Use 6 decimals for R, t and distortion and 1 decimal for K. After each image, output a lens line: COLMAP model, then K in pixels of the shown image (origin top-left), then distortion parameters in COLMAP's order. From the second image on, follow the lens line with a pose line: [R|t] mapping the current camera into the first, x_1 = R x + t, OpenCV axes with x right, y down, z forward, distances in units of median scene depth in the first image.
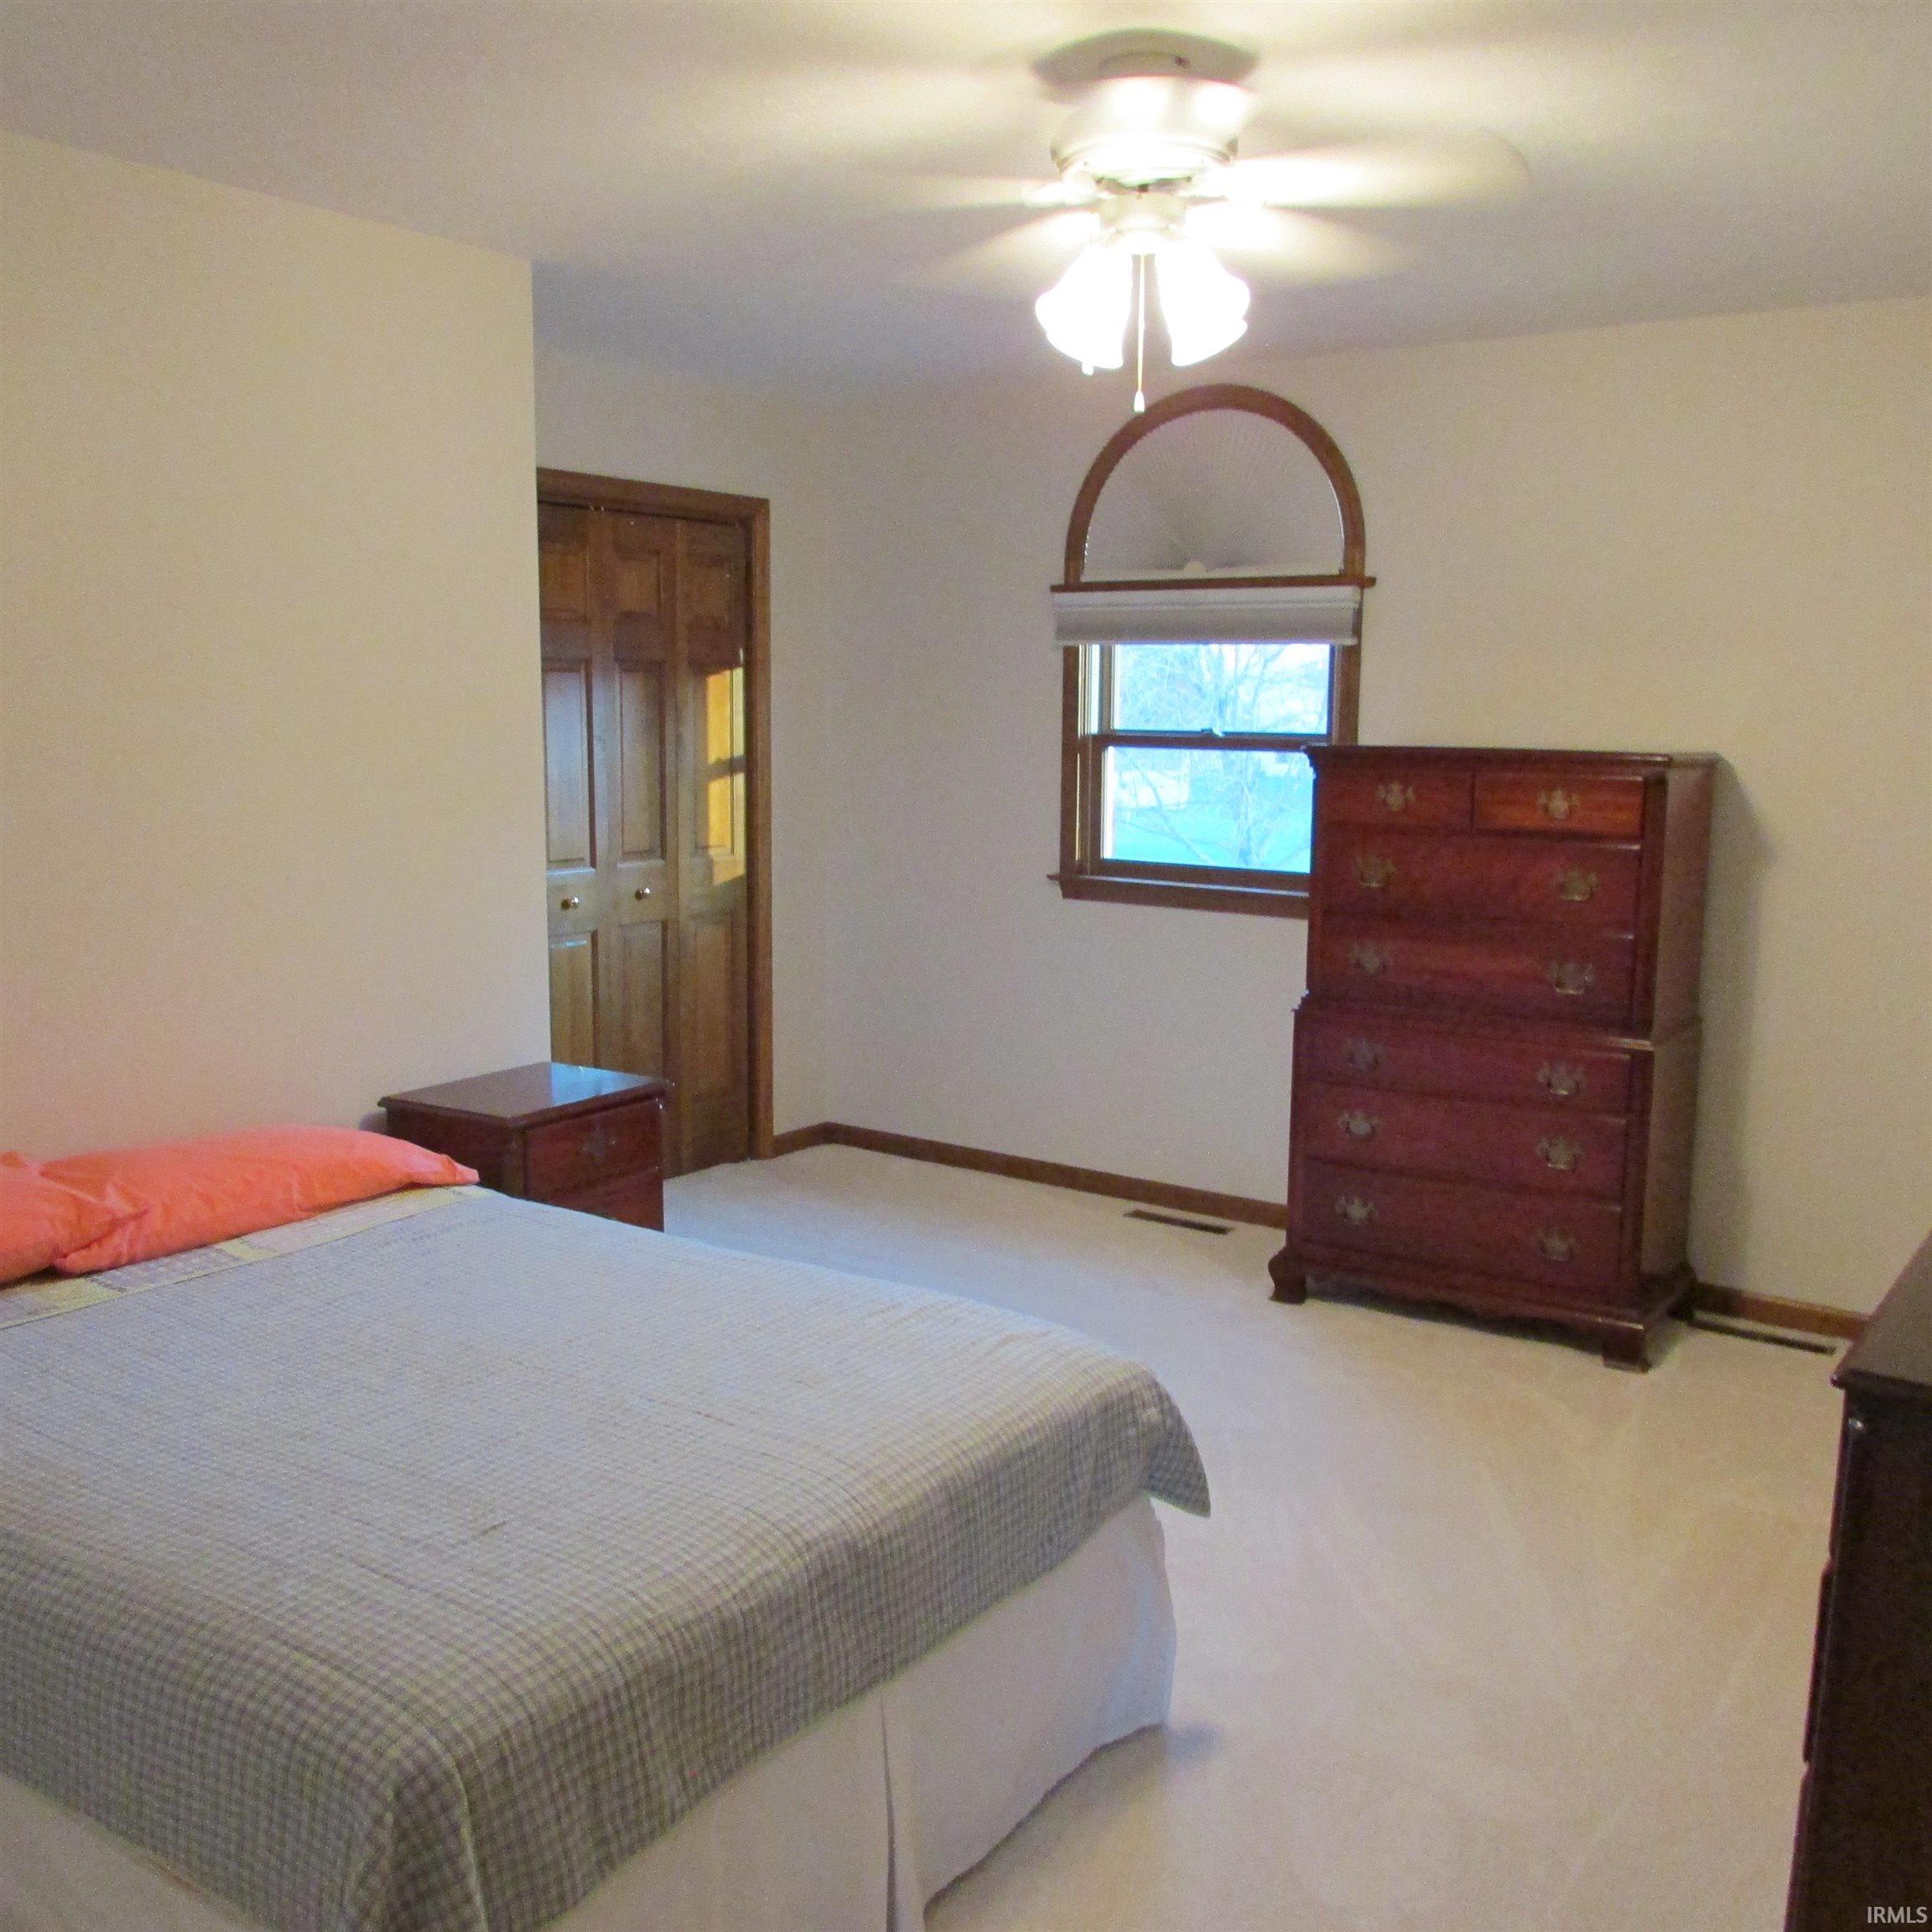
lens RADIAL K [[1835.6, 0, 966.0], [0, 1835.6, 966.0], [0, 0, 1]] dist [-0.040292, 0.004090]
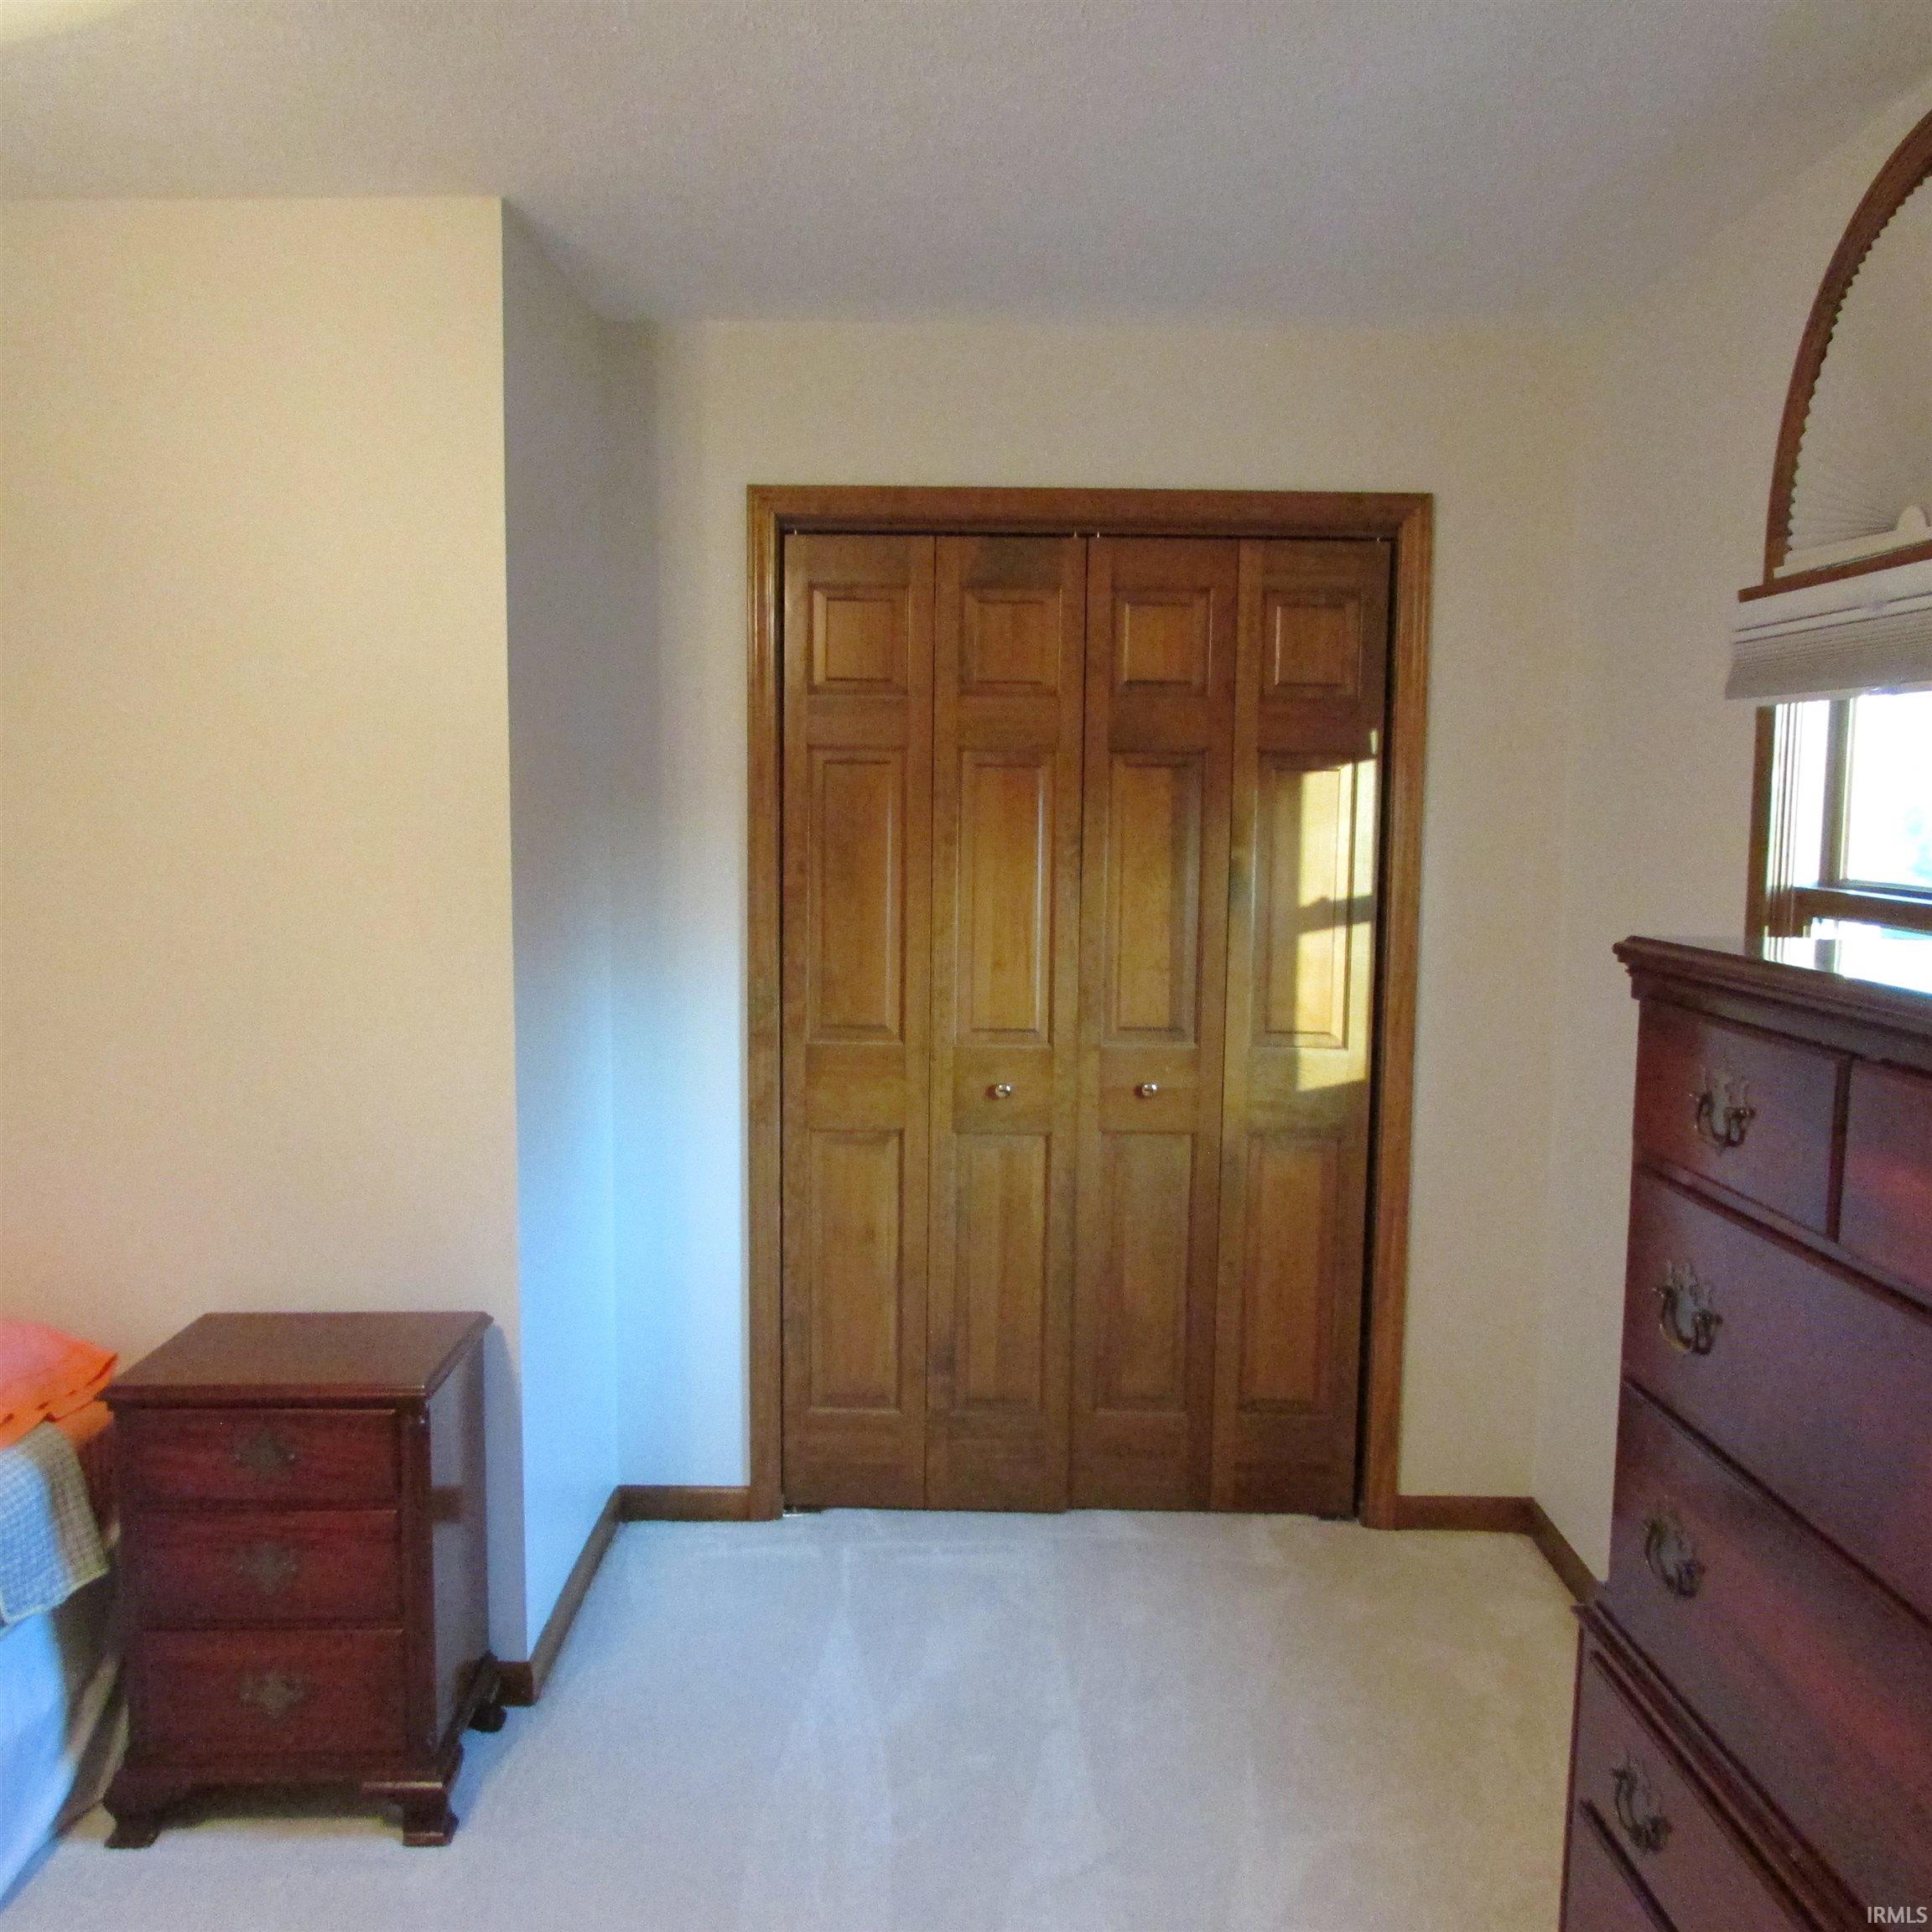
lens RADIAL K [[1835.6, 0, 966.0], [0, 1835.6, 966.0], [0, 0, 1]] dist [-0.040292, 0.004090]
pose [[0.575481, 0.077524, -0.814133, 0.328413], [-0.122986, 0.992380, 0.007563, -0.079853], [0.808515, 0.095775, 0.580630, 0.527692]]
